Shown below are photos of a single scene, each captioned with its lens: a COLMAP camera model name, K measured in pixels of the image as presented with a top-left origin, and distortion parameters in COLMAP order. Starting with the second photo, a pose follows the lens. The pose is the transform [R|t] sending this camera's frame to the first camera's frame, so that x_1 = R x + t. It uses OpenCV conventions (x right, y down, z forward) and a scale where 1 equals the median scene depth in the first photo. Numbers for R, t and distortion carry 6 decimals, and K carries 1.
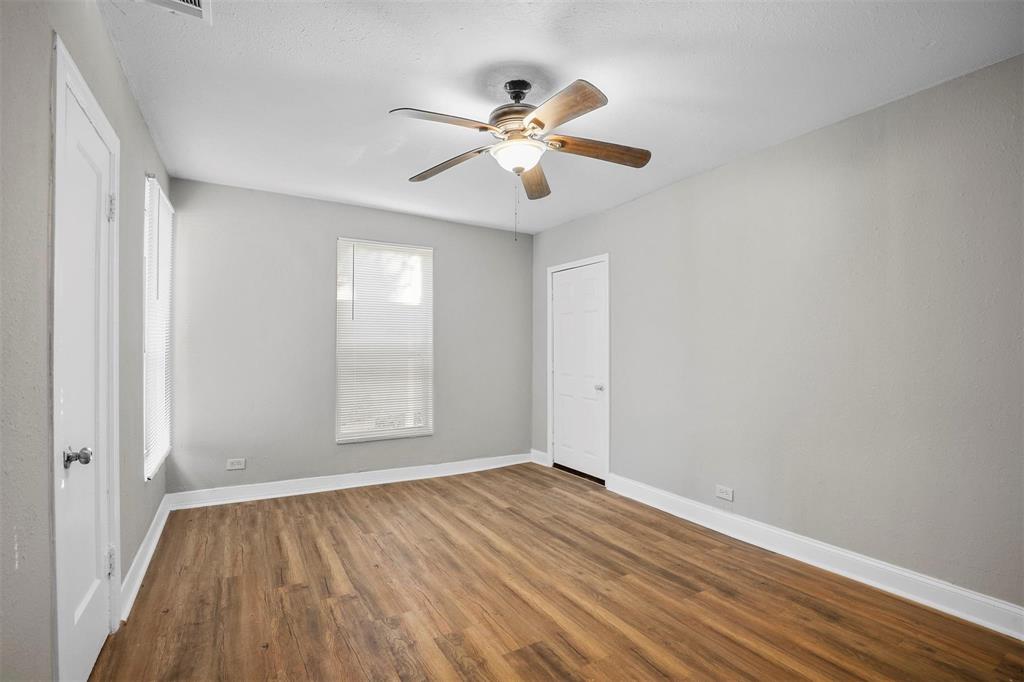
lens RADIAL K [[469.1, 0, 515.2], [0, 469.1, 343.6], [0, 0, 1]] dist [-0.026899, 0.001089]
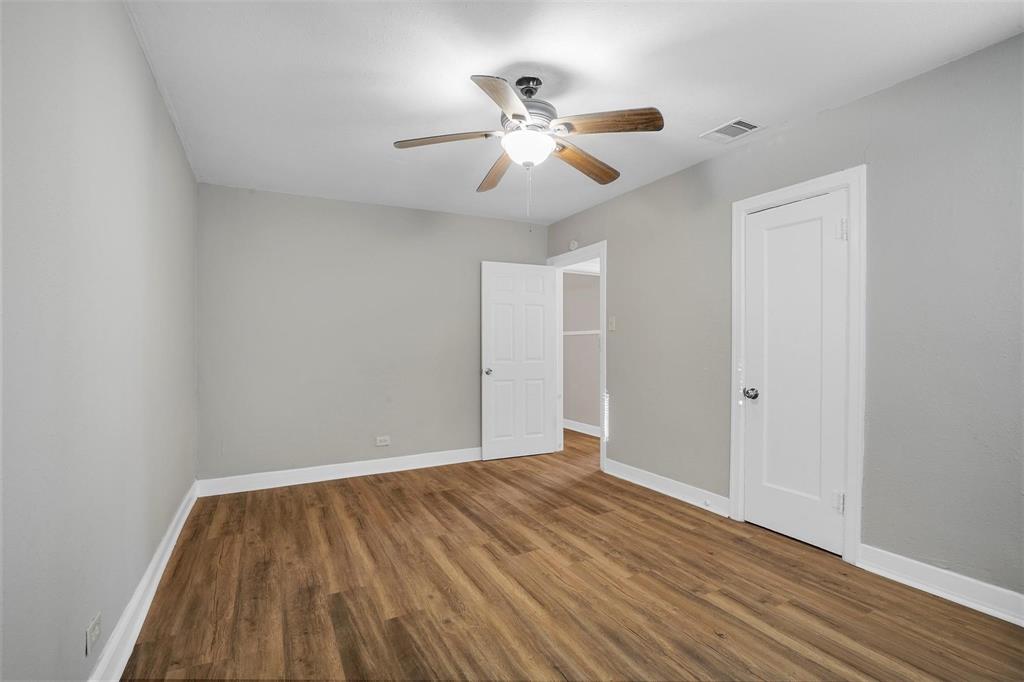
lens RADIAL K [[469.1, 0, 515.2], [0, 469.1, 343.6], [0, 0, 1]] dist [-0.026899, 0.001089]
pose [[-0.998929, -0.000548, 0.046267, -0.012427], [-0.001254, 0.999883, -0.015227, 0.038360], [-0.046253, -0.015268, -0.998813, 2.020733]]
